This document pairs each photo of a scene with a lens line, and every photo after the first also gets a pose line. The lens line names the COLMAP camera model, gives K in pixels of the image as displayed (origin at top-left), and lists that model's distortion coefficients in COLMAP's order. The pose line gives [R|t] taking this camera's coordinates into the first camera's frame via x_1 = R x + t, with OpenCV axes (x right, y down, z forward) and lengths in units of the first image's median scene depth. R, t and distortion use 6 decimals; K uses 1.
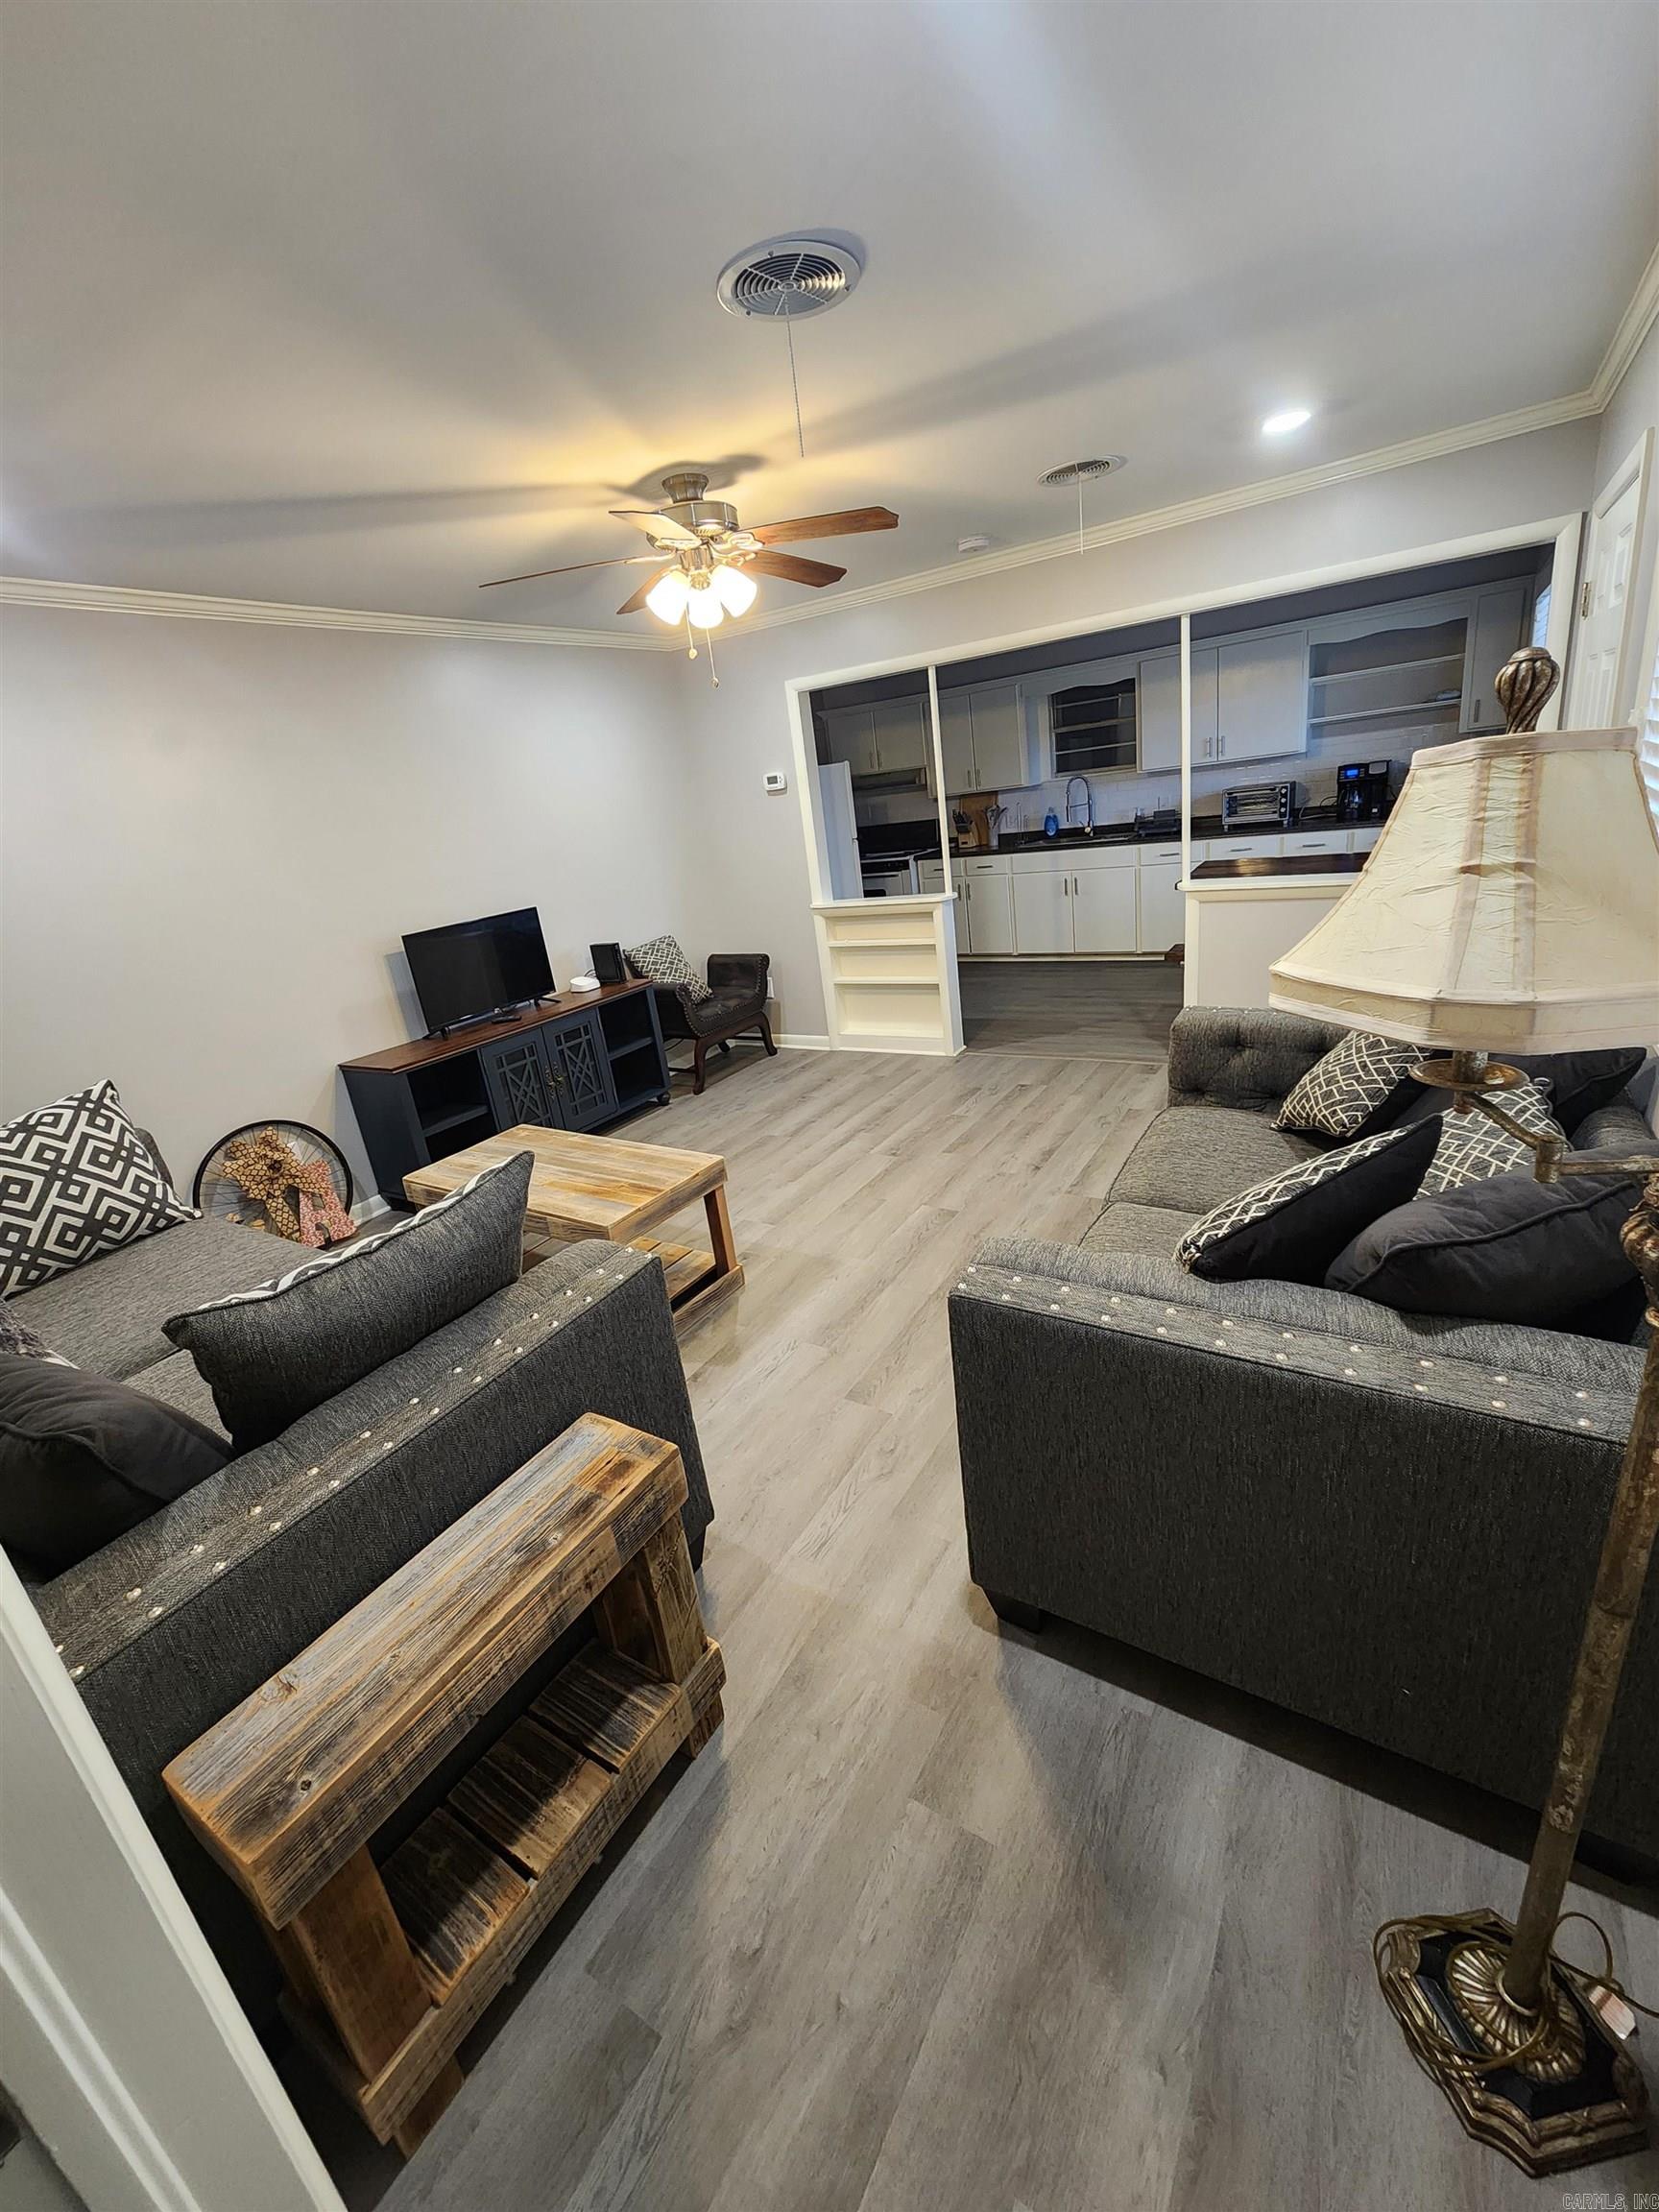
lens RADIAL K [[909.2, 0, 816.6], [0, 909.2, 1099.3], [0, 0, 1]] dist [-0.000475, 0.000046]
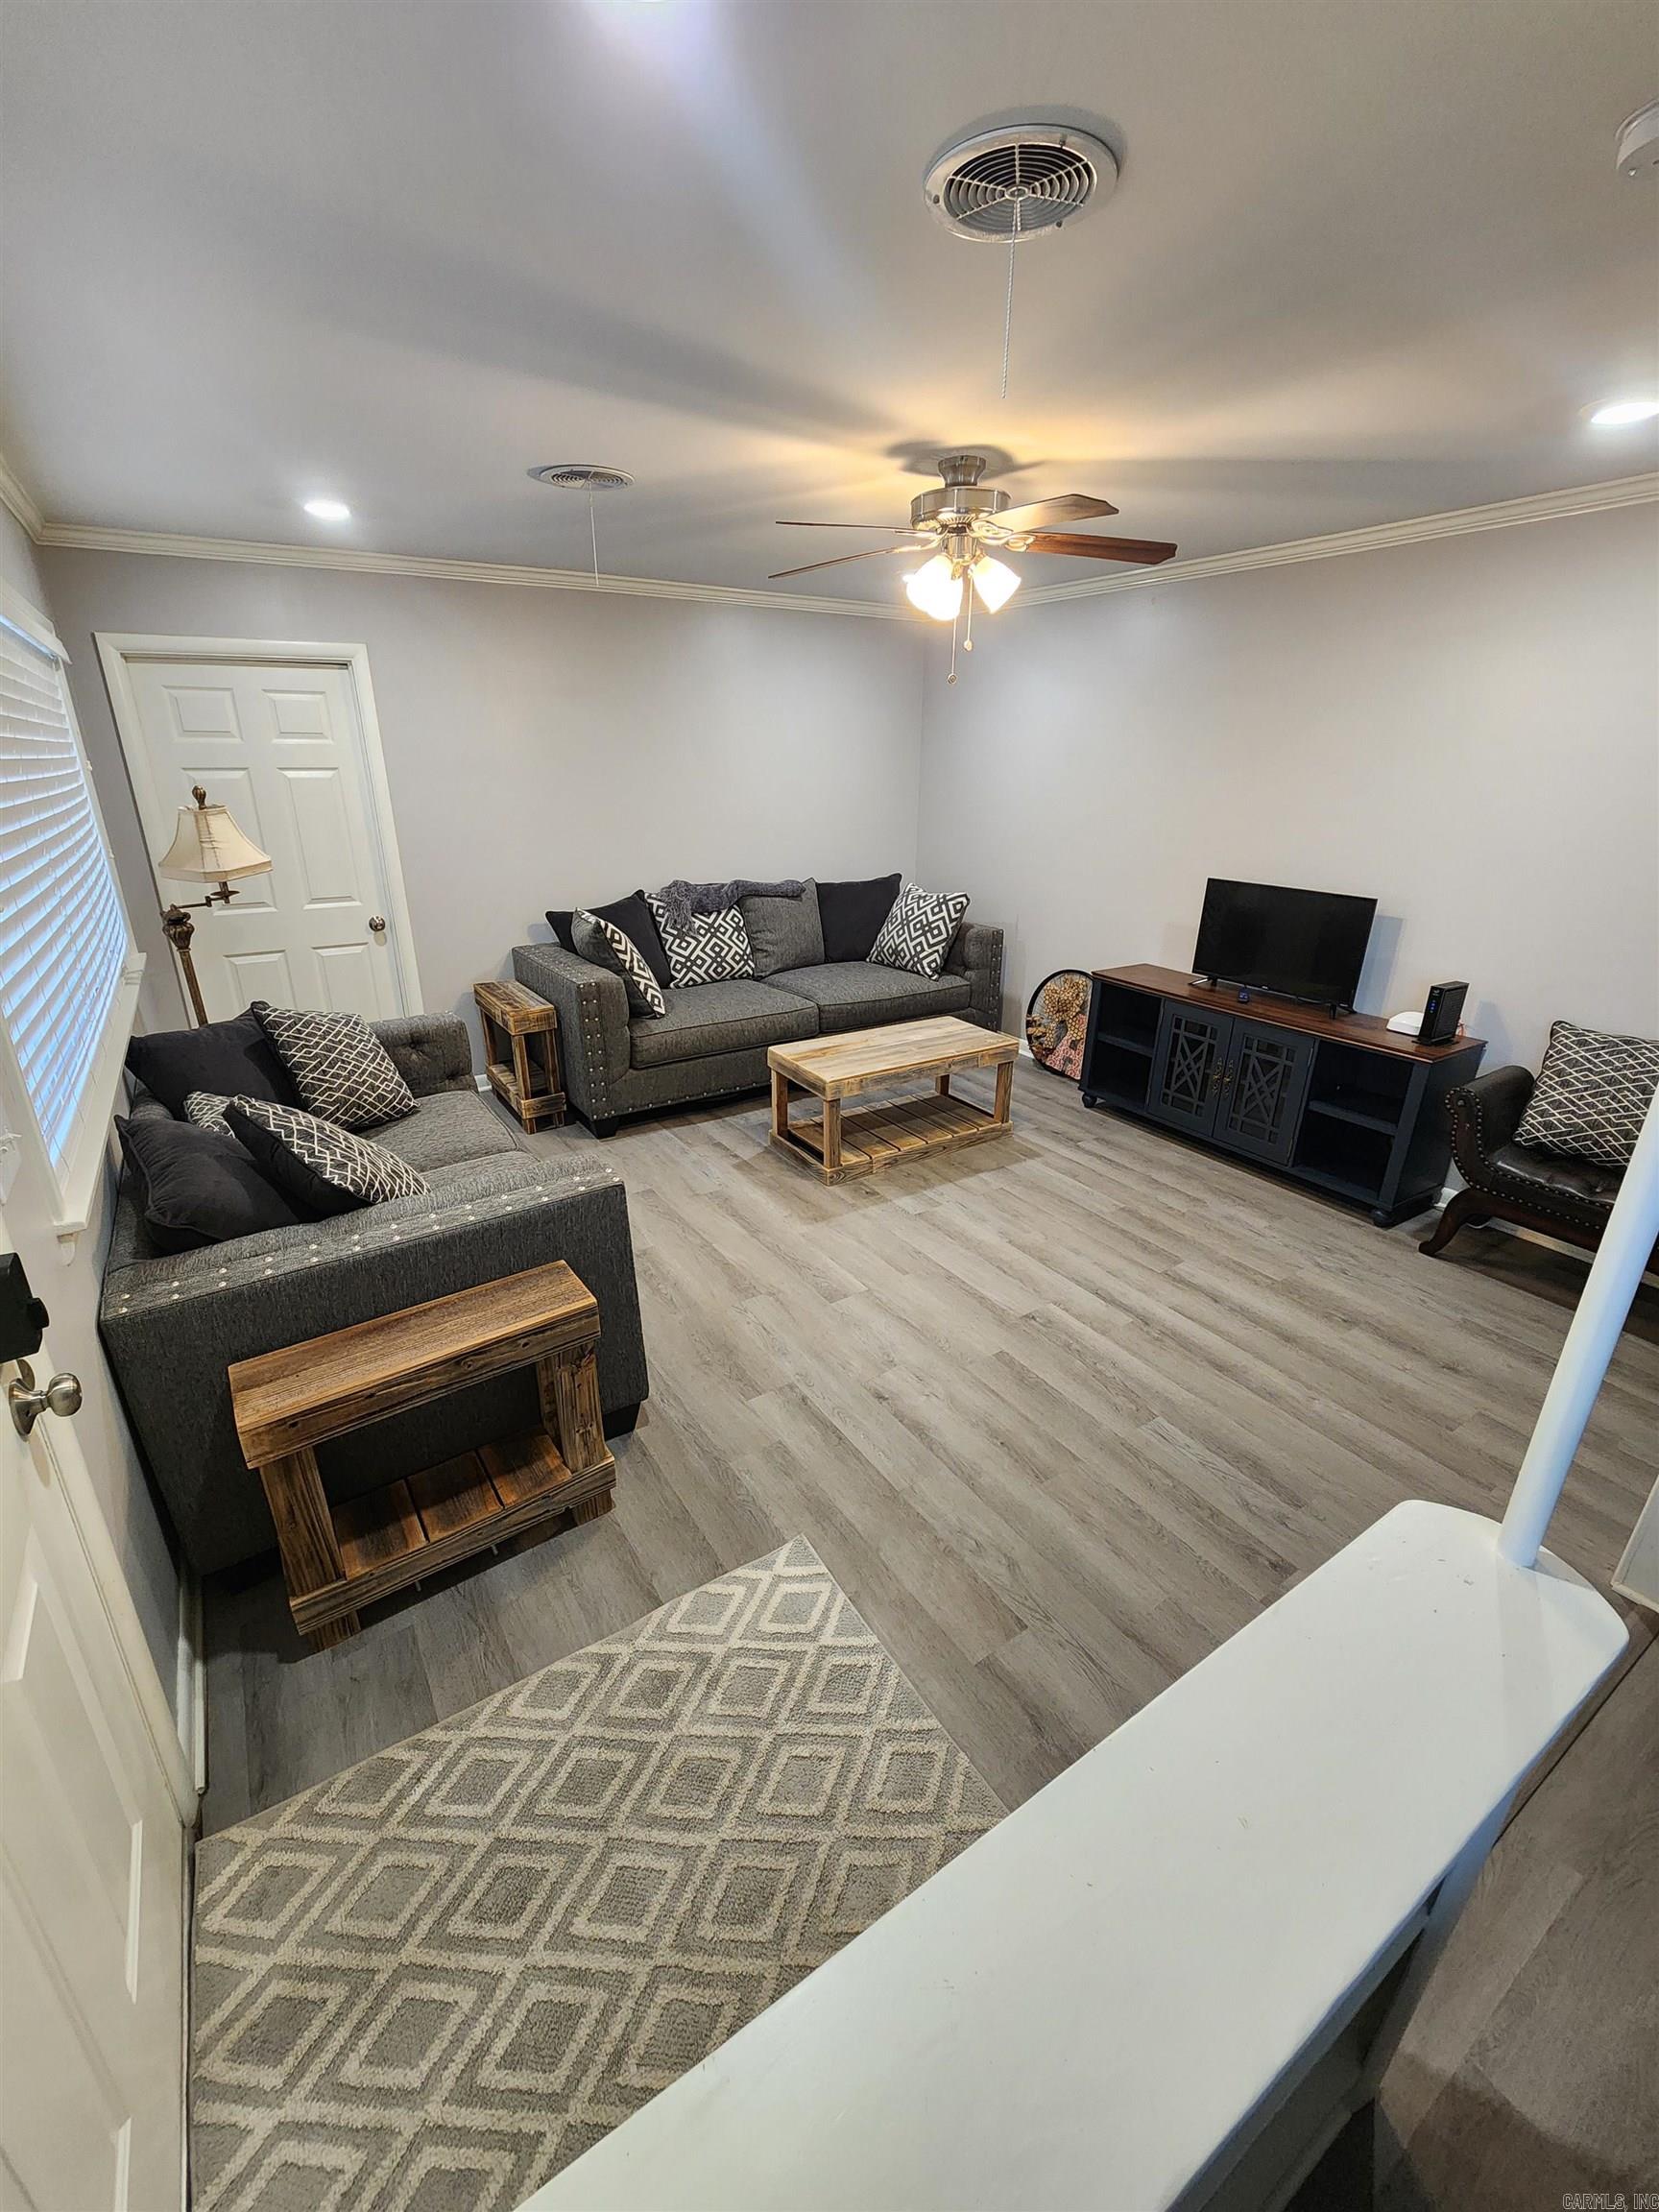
lens RADIAL K [[909.2, 0, 816.6], [0, 909.2, 1099.3], [0, 0, 1]] dist [-0.000475, 0.000046]
pose [[-0.415016, 0.434863, -0.799159, 0.445254], [-0.249924, 0.790096, 0.559720, -0.298046], [0.874814, 0.432022, -0.219220, 0.625869]]
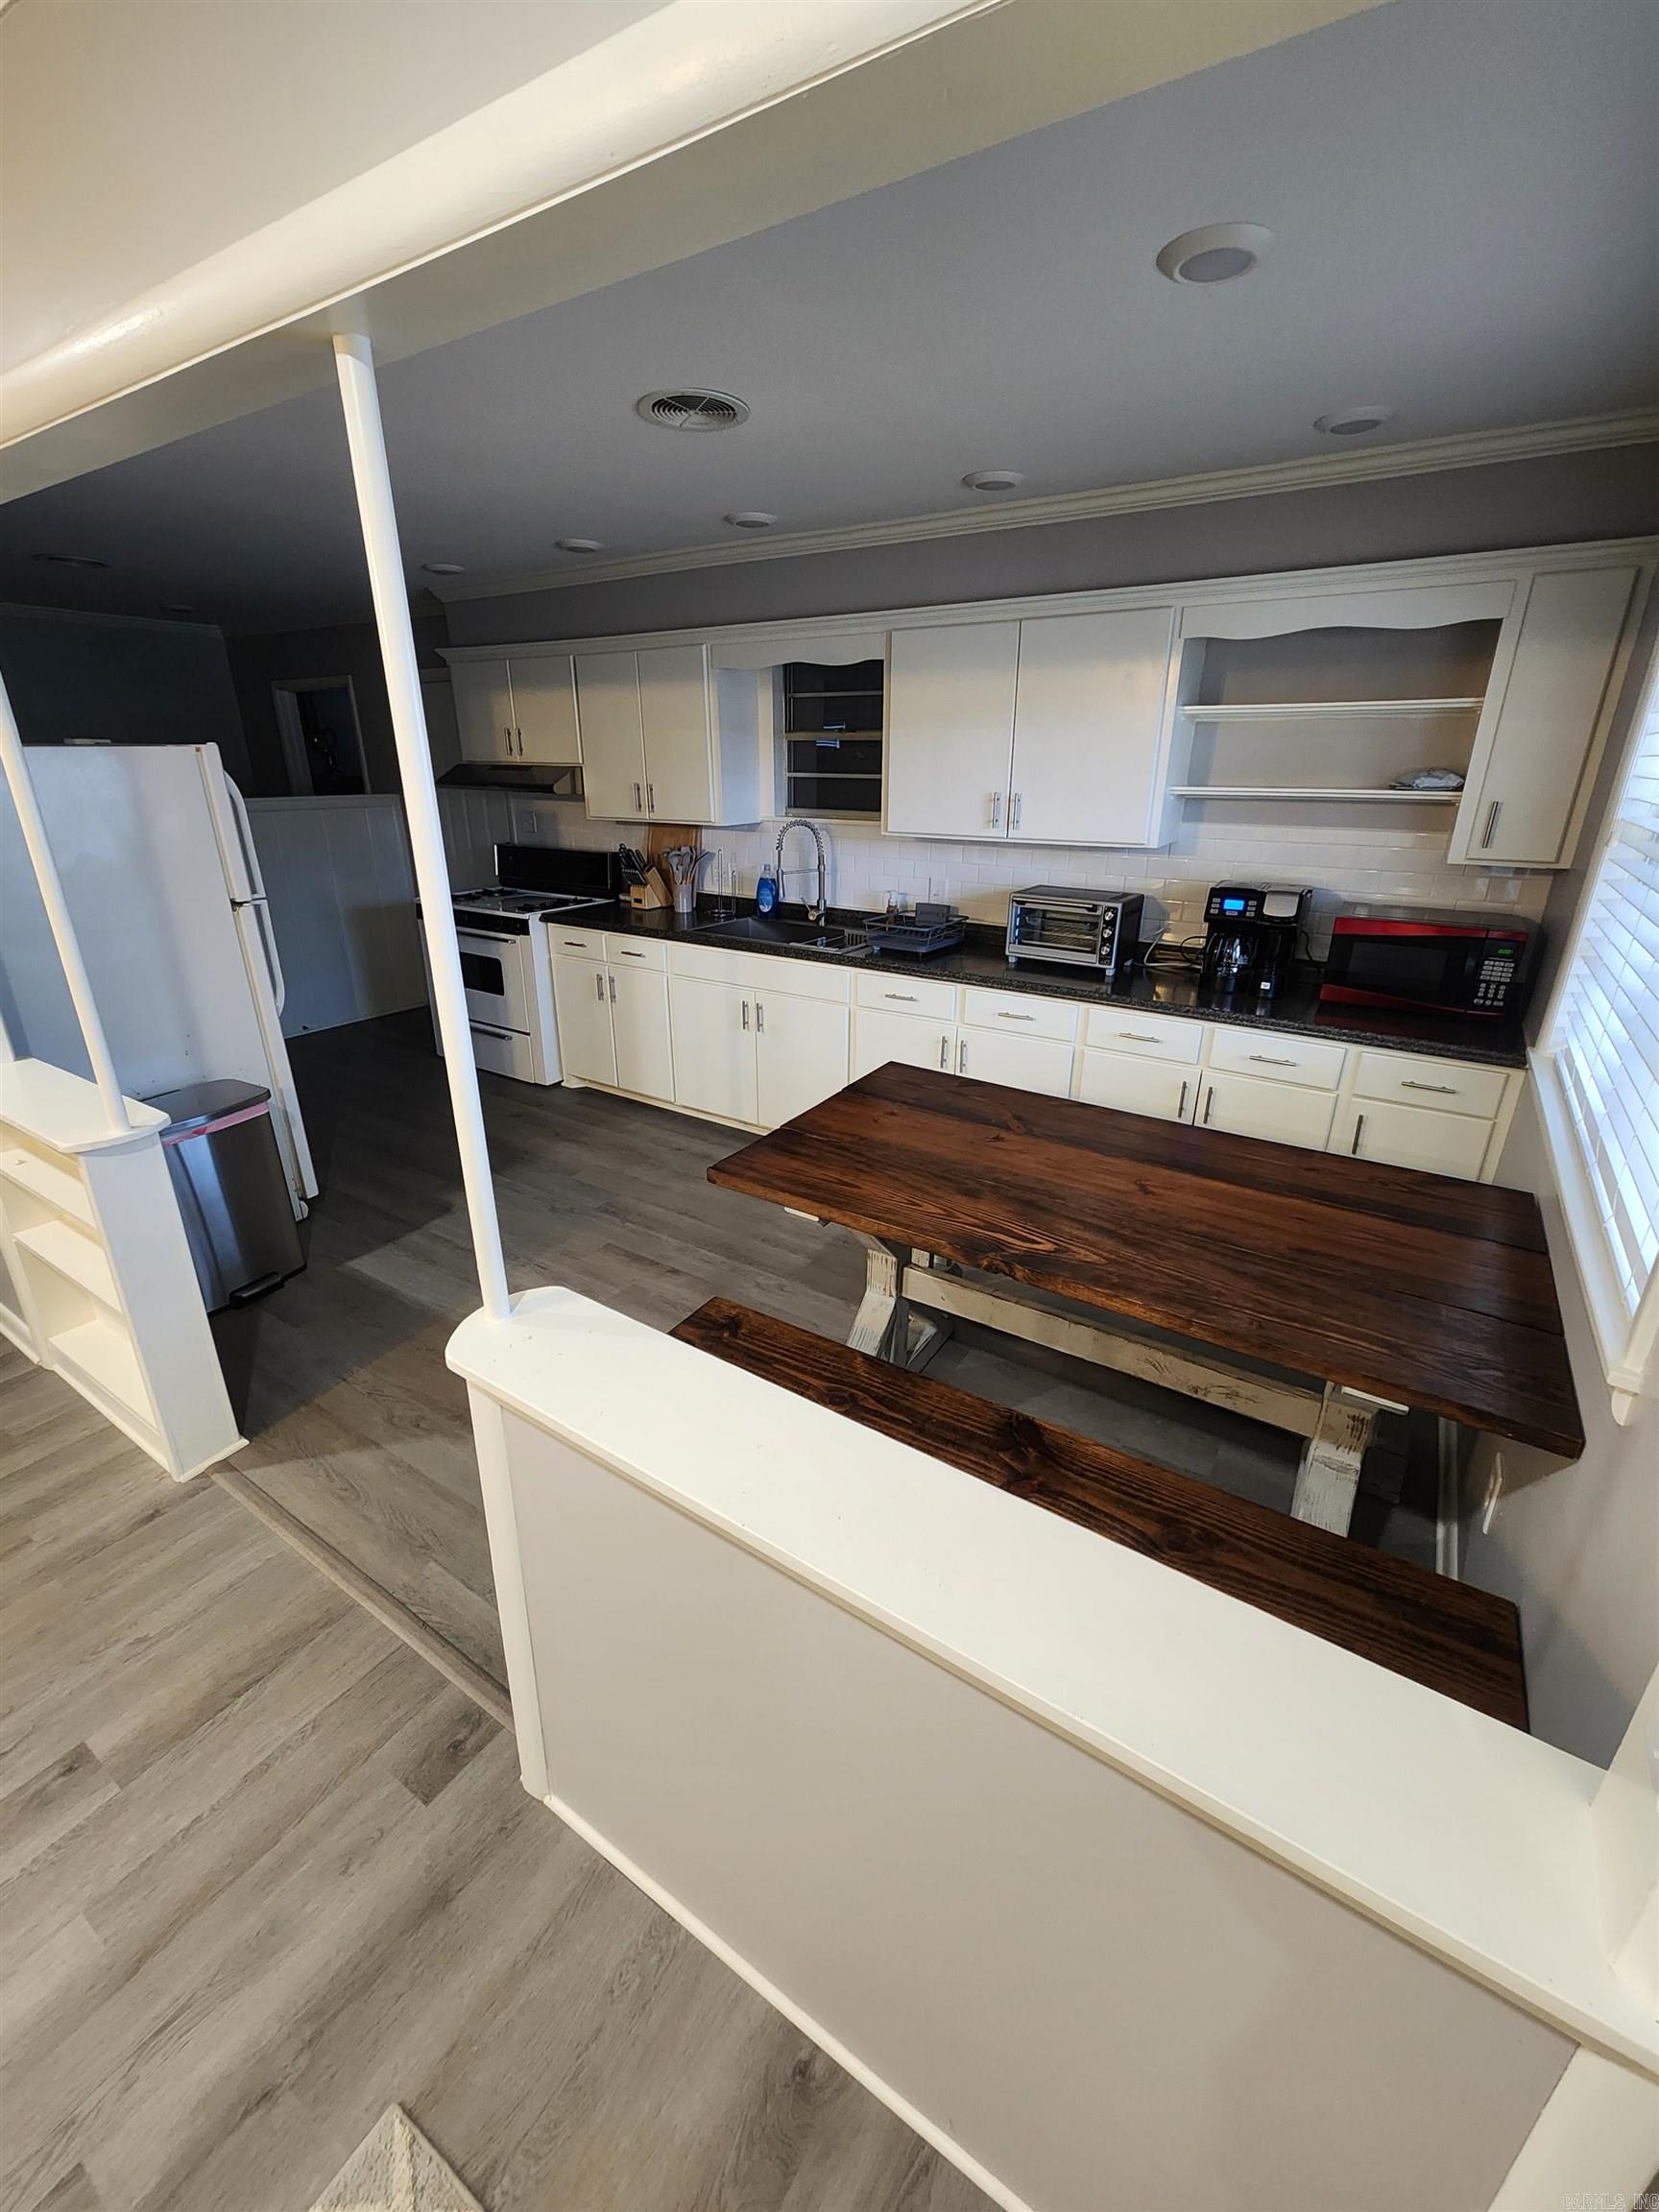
lens RADIAL K [[909.2, 0, 816.6], [0, 909.2, 1099.3], [0, 0, 1]] dist [-0.000475, 0.000046]
pose [[0.991607, 0.124328, 0.035467, 0.351915], [-0.125572, 0.991456, 0.035303, -0.238952], [-0.030775, -0.039460, 0.998747, 0.493531]]
